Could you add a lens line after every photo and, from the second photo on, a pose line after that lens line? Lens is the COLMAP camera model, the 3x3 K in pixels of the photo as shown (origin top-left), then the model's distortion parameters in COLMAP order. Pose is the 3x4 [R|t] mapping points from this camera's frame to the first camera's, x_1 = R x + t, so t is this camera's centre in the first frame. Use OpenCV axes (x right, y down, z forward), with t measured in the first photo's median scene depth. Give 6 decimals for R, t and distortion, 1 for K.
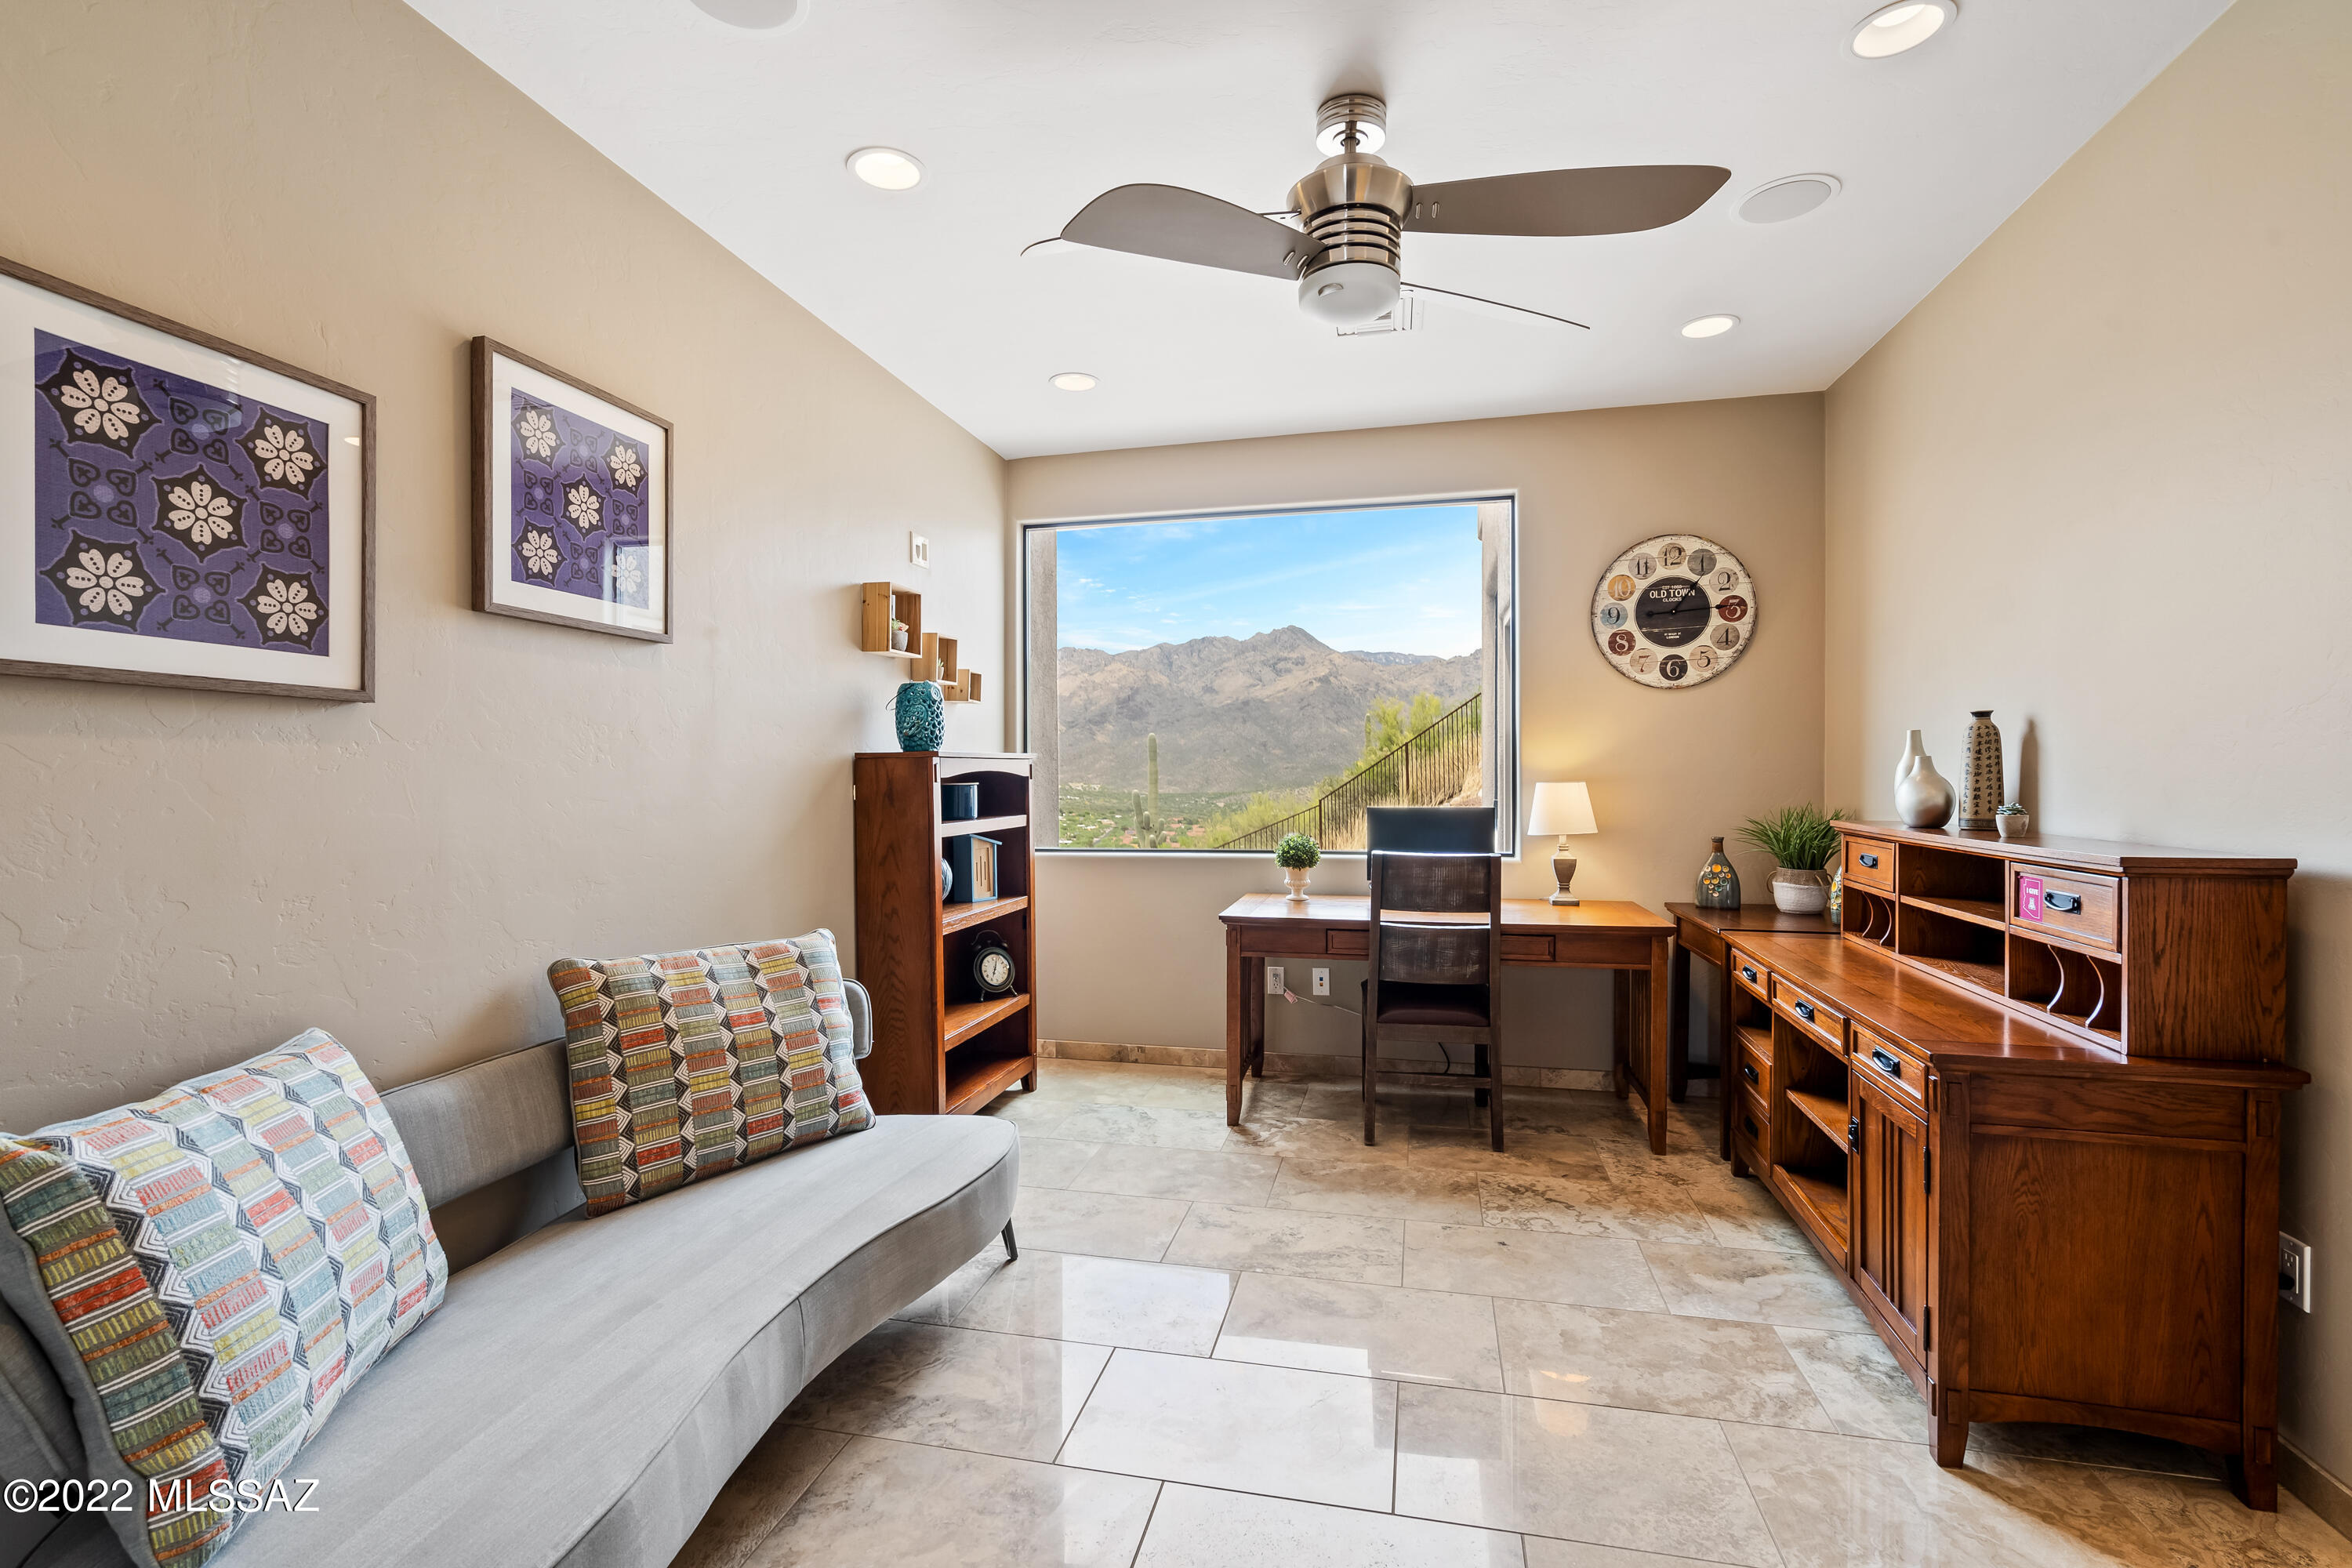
lens RADIAL K [[1066.6, 0, 1169.6], [0, 1066.6, 806.4], [0, 0, 1]] dist [-0.006152, 0.003010]
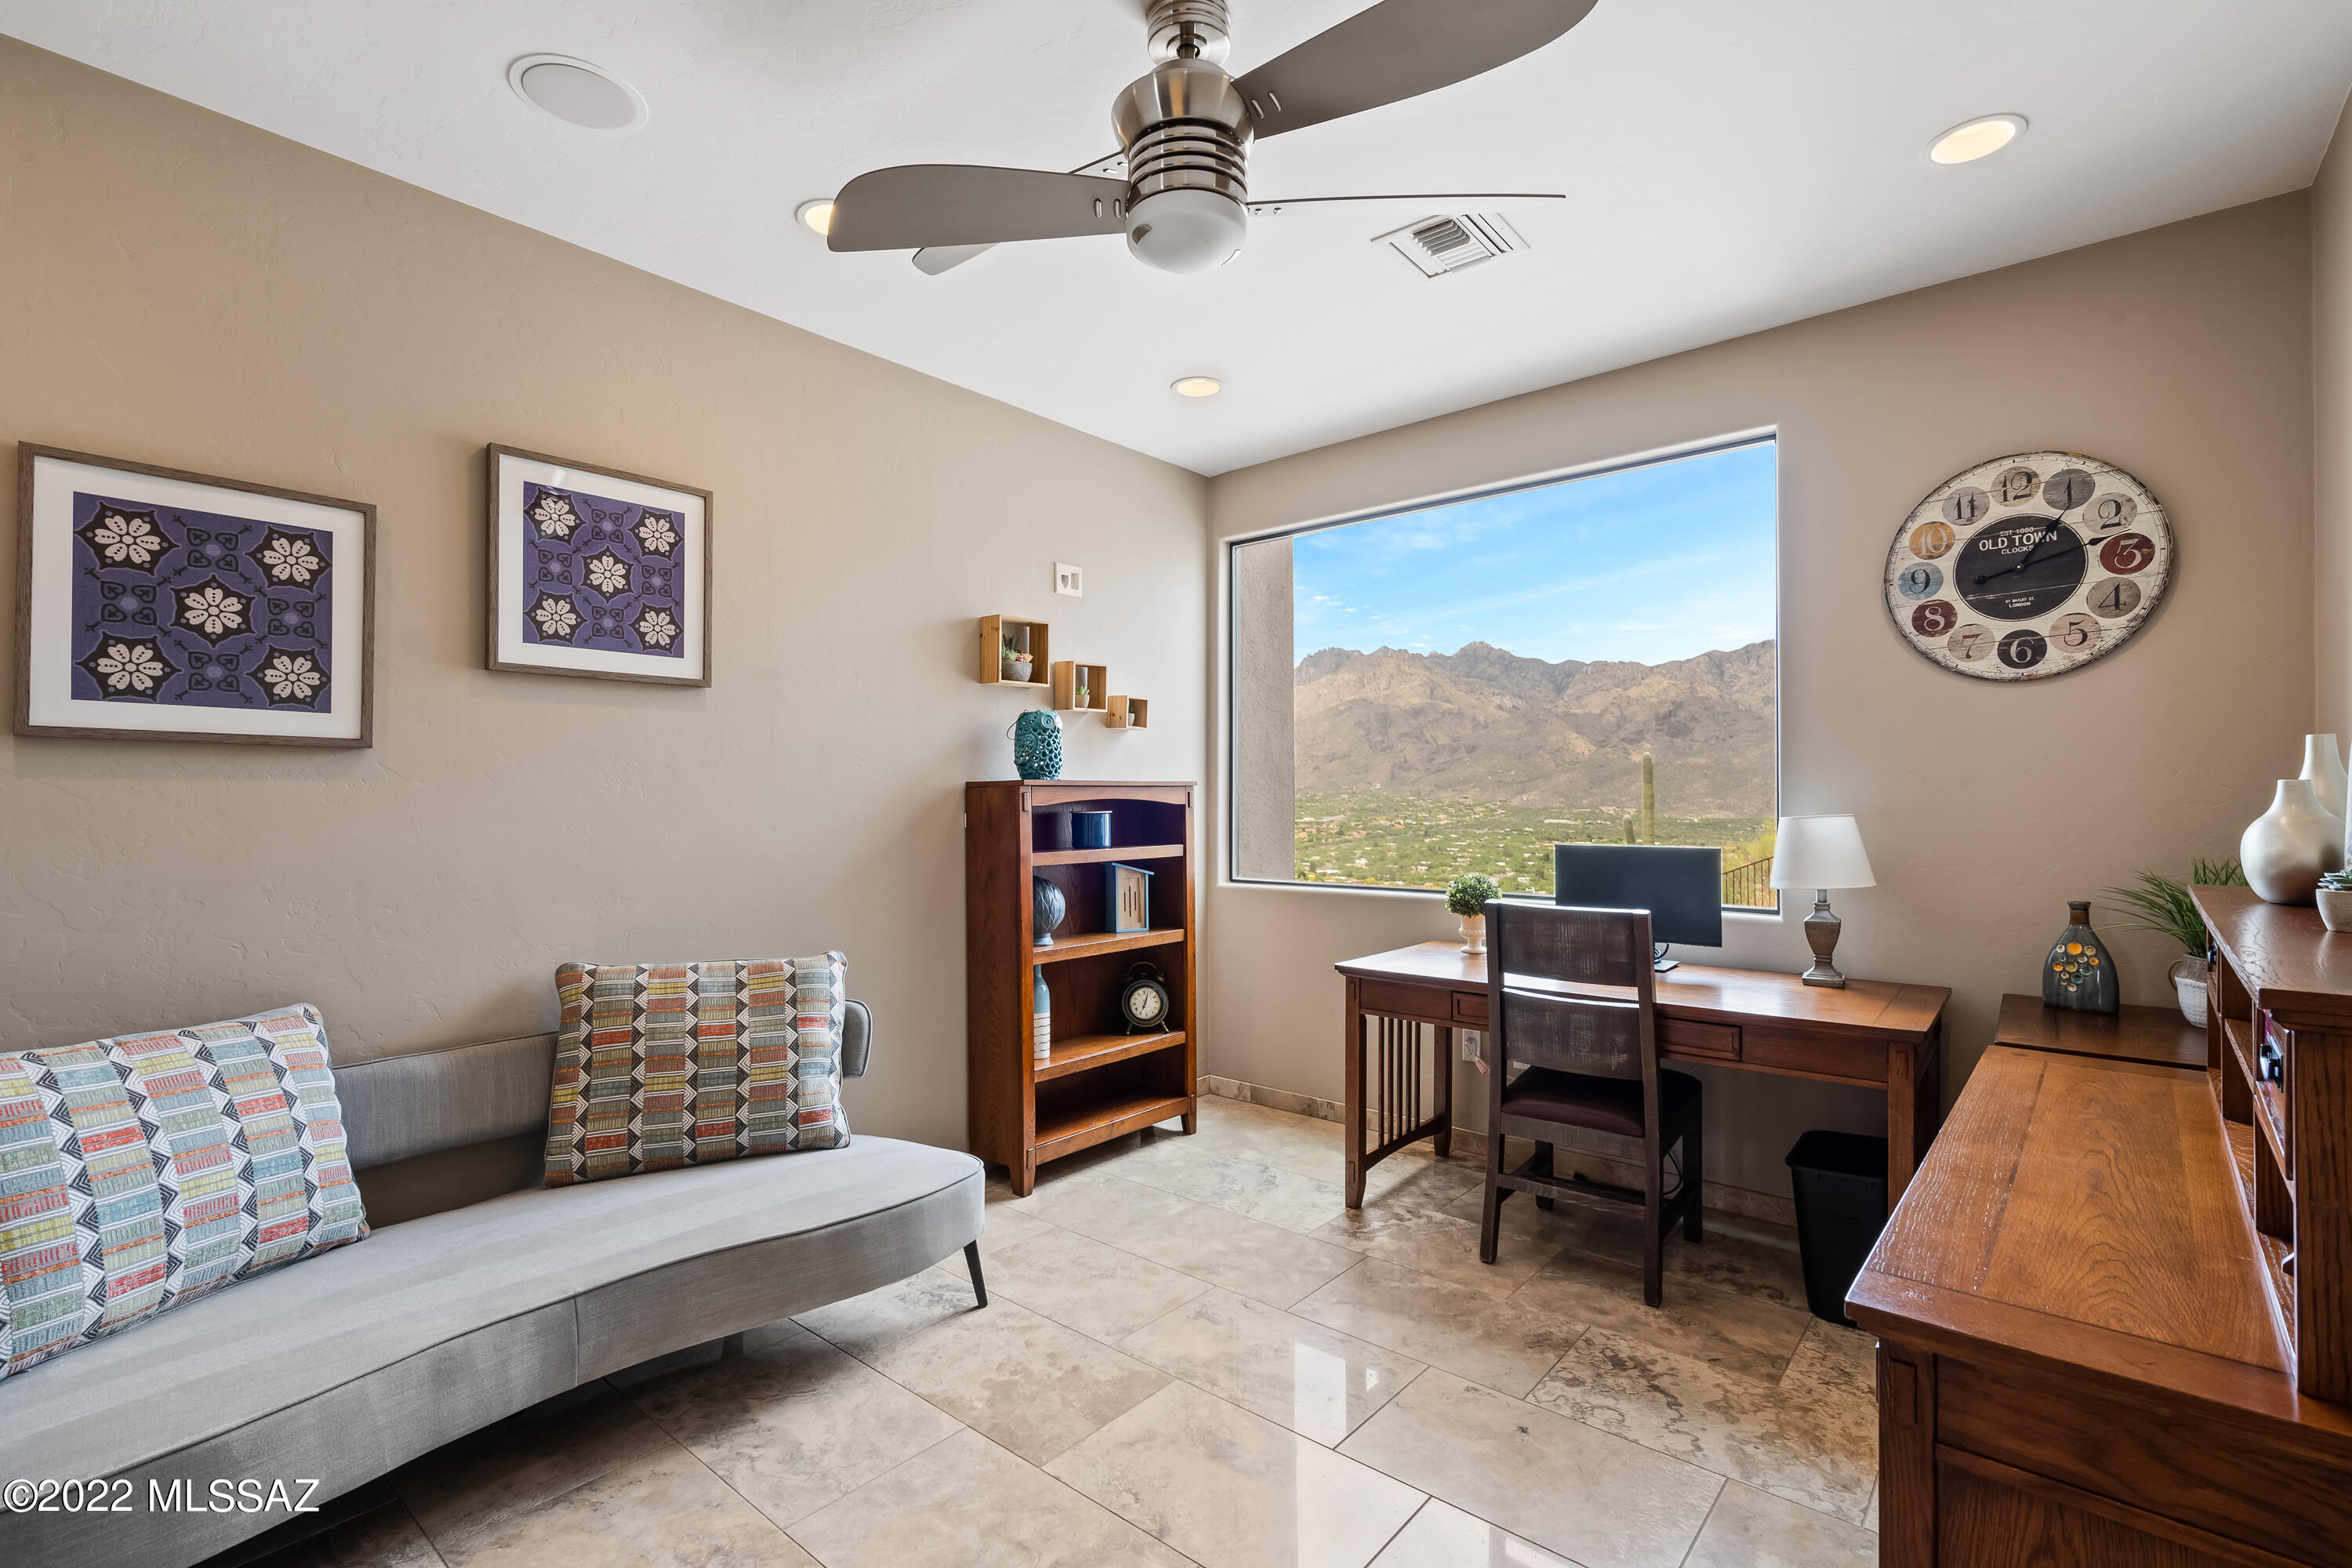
lens RADIAL K [[1066.6, 0, 1172.5], [0, 1066.6, 812.6], [0, 0, 1]] dist [-0.006152, 0.003010]
pose [[0.886822, 0.007978, -0.462041, 0.455709], [-0.015093, 0.999818, -0.011706, -0.014067], [0.461864, 0.017355, 0.886781, 0.218735]]
